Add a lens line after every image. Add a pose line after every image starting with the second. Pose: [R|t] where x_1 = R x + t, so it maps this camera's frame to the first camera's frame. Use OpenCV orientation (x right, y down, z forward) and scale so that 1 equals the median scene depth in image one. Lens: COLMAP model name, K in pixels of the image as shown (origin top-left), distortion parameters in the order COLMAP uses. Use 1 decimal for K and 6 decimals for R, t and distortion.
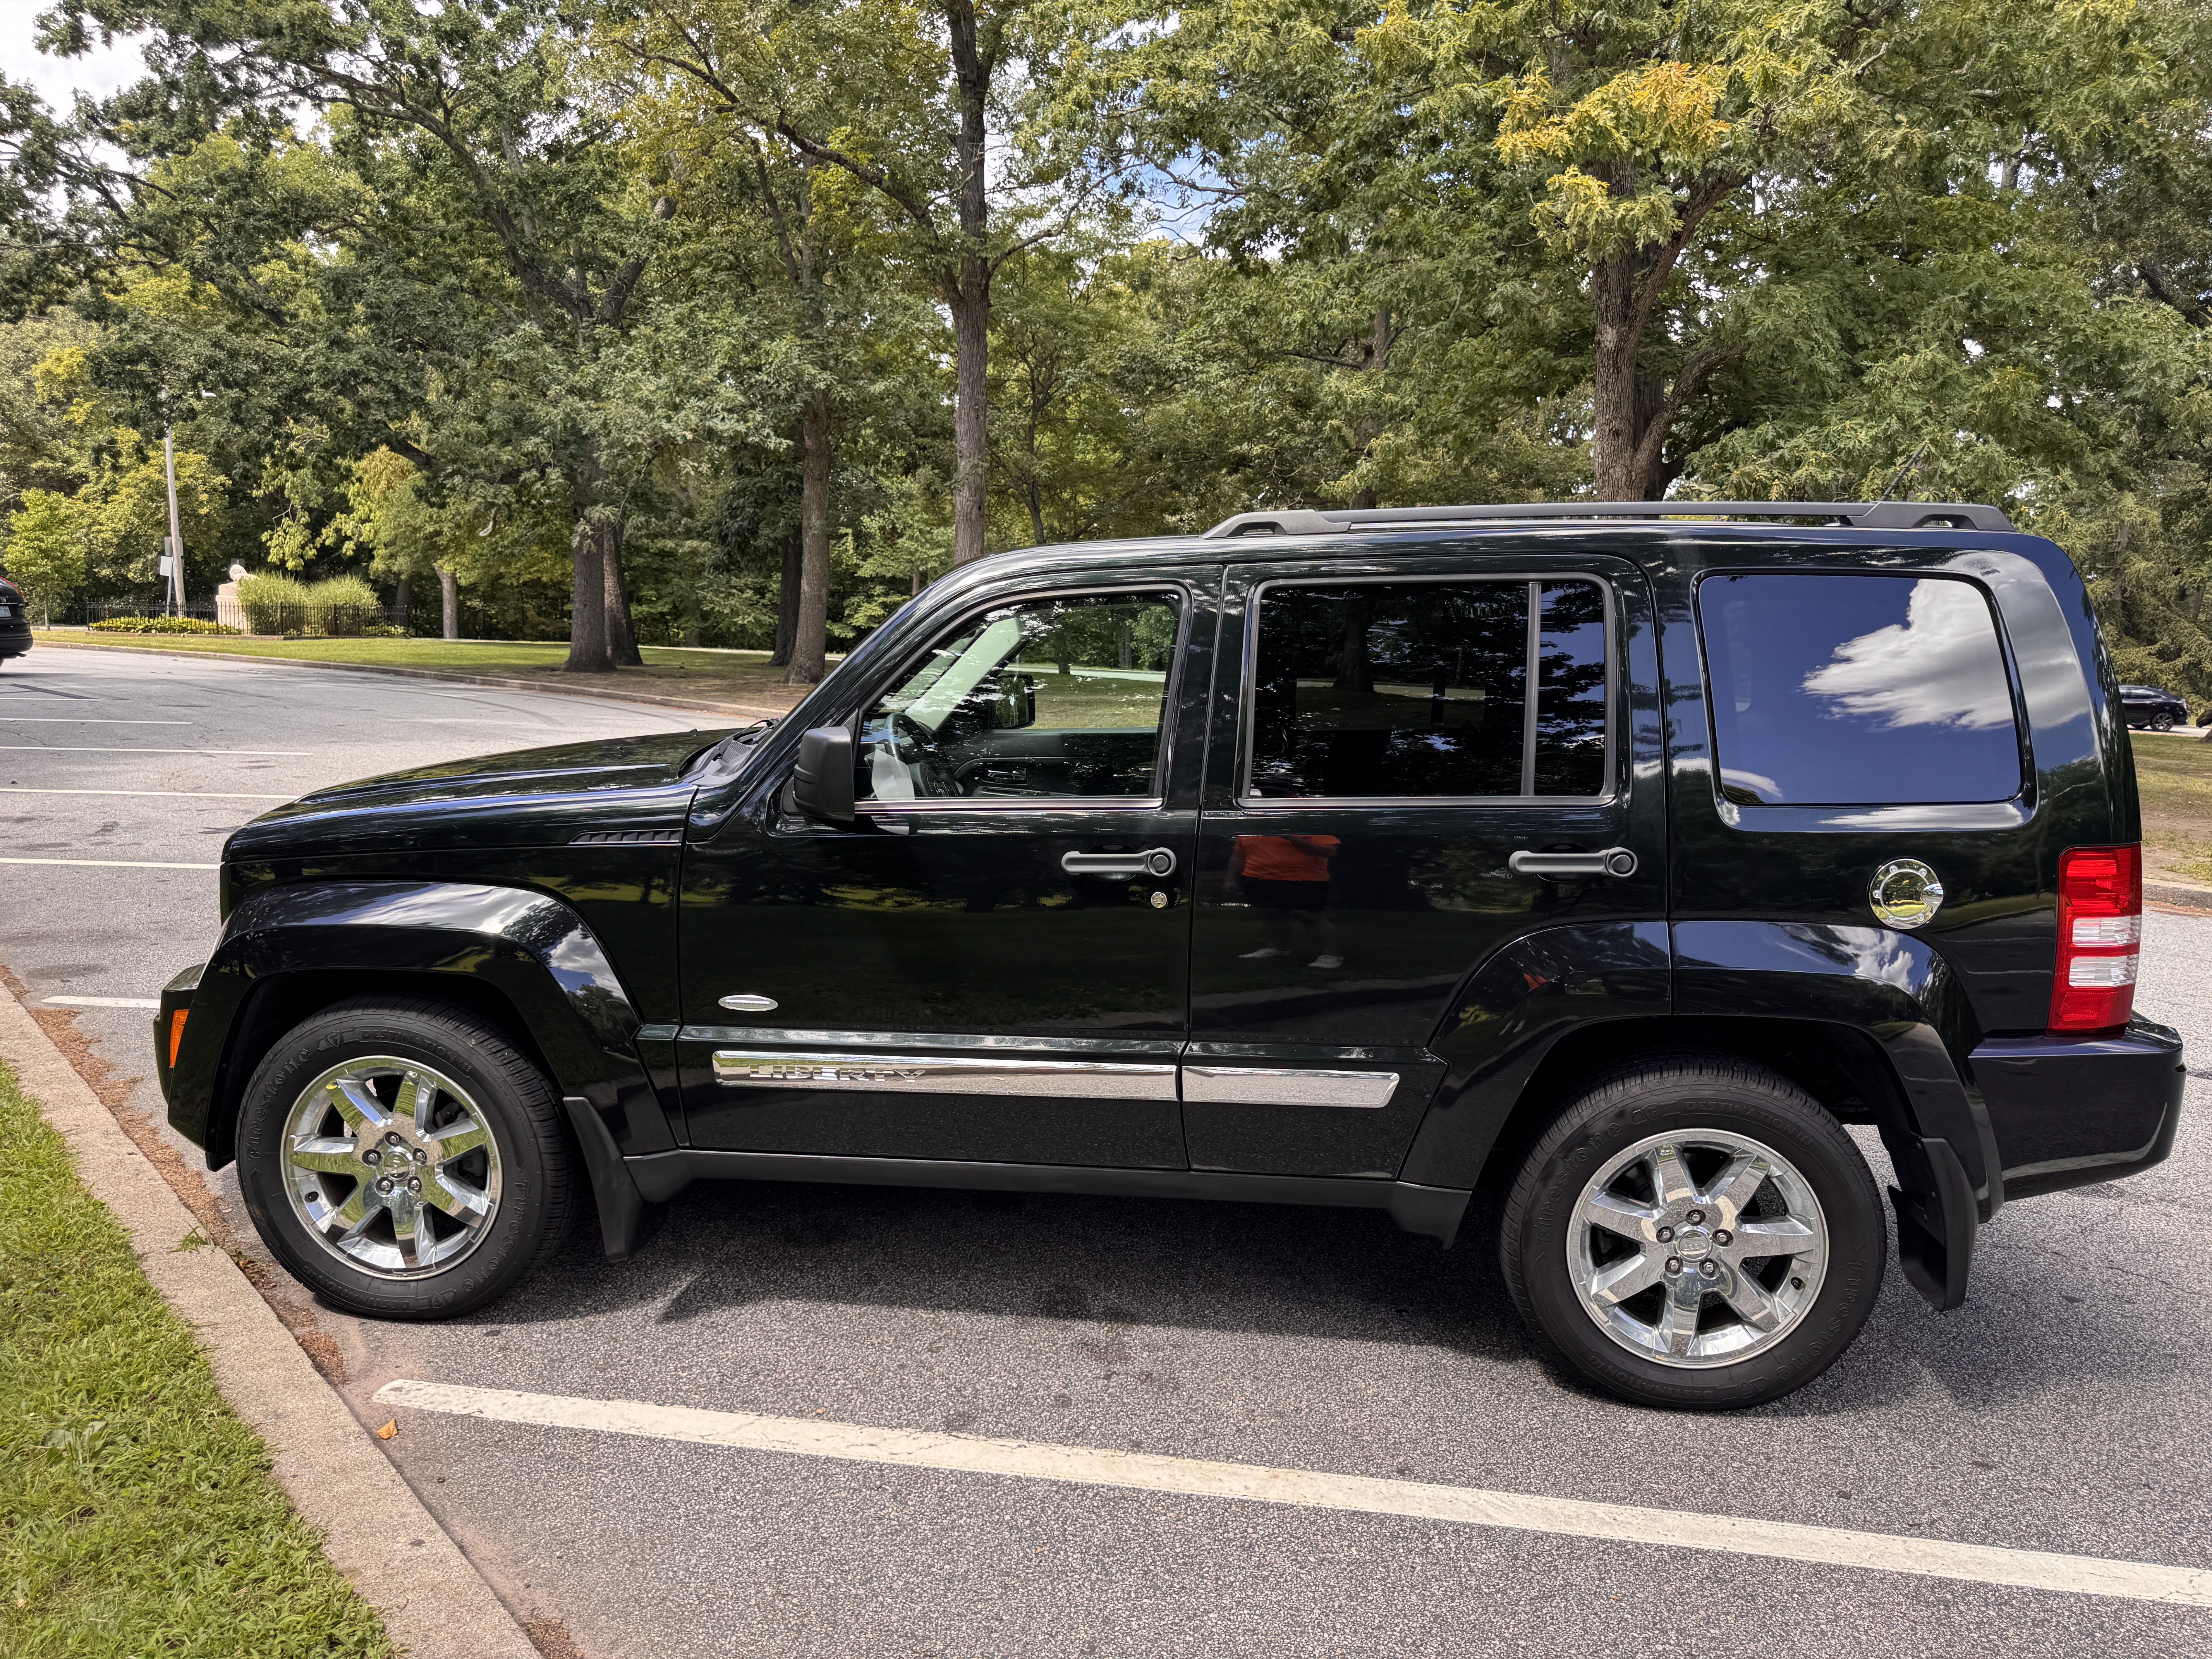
lens RADIAL K [[1544.0, 0, 1110.8], [0, 1544.0, 833.4], [0, 0, 1]] dist [0.013678, -0.019157]
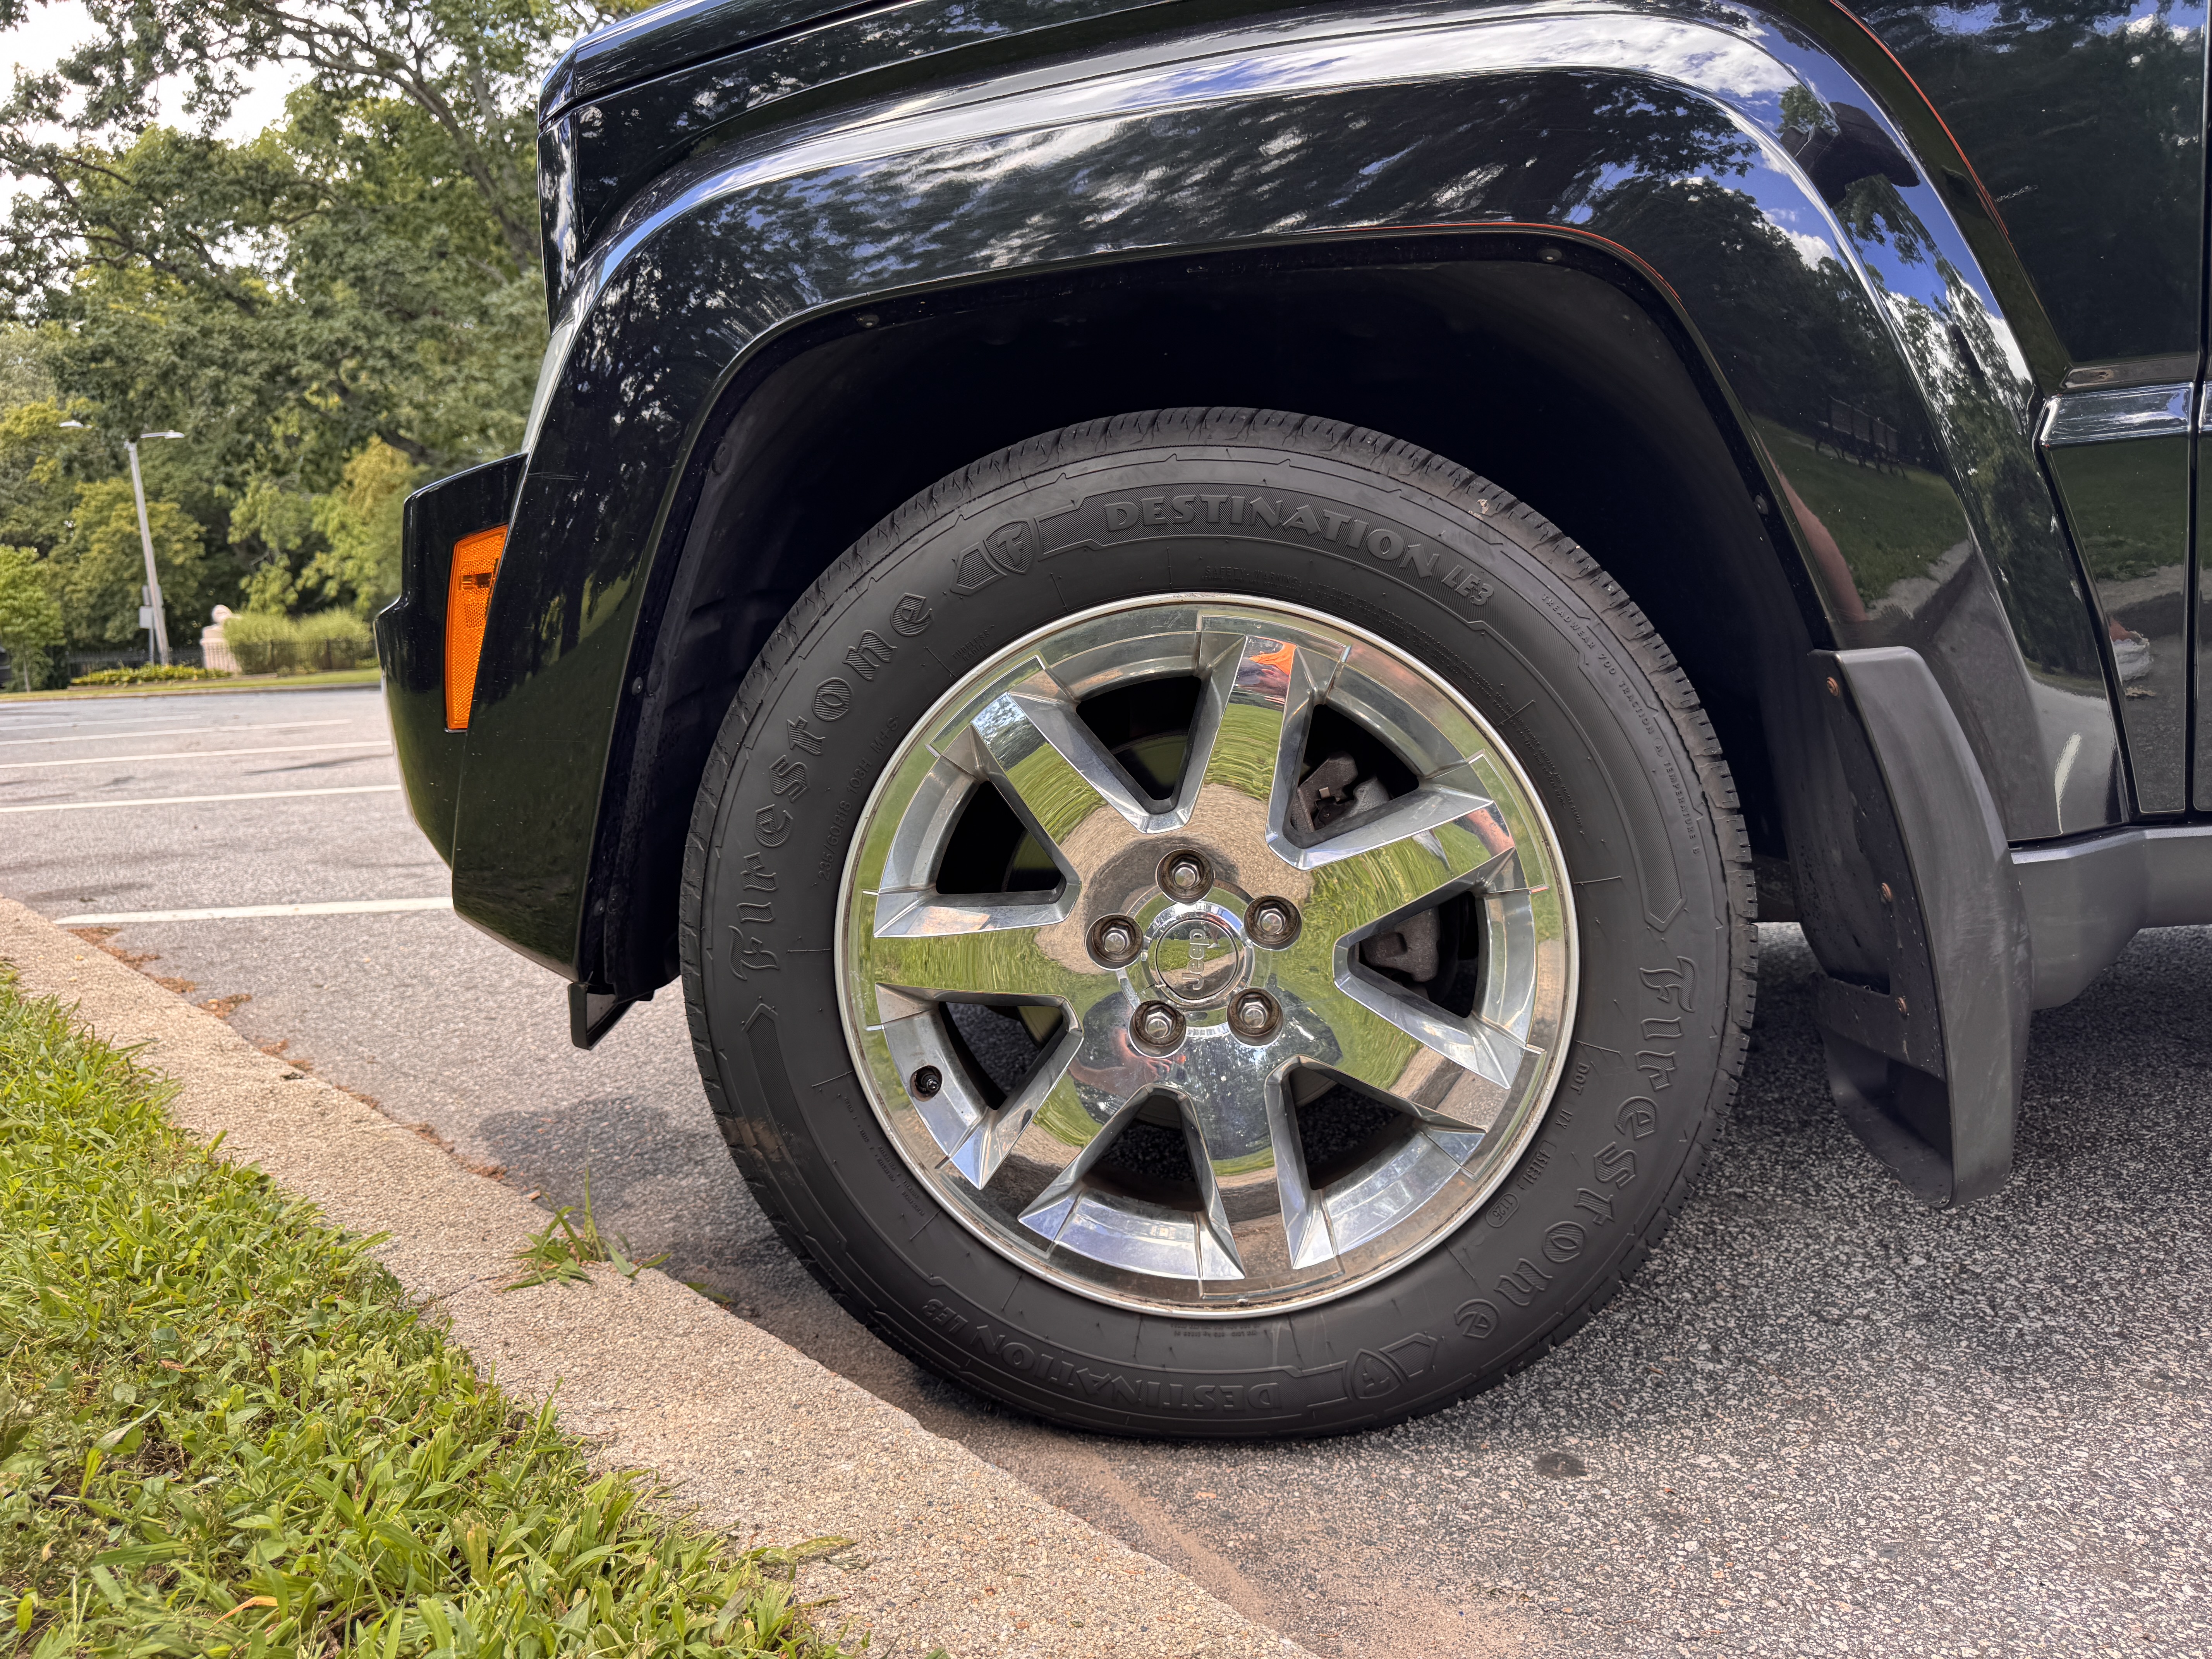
lens RADIAL K [[1544.0, 0, 1093.4], [0, 1544.0, 829.6], [0, 0, 1]] dist [0.013678, -0.019157]
pose [[0.996524, -0.083154, -0.005106, -0.064340], [0.083127, 0.996525, -0.005206, 0.025265], [0.005521, 0.004764, 0.999973, 0.091517]]
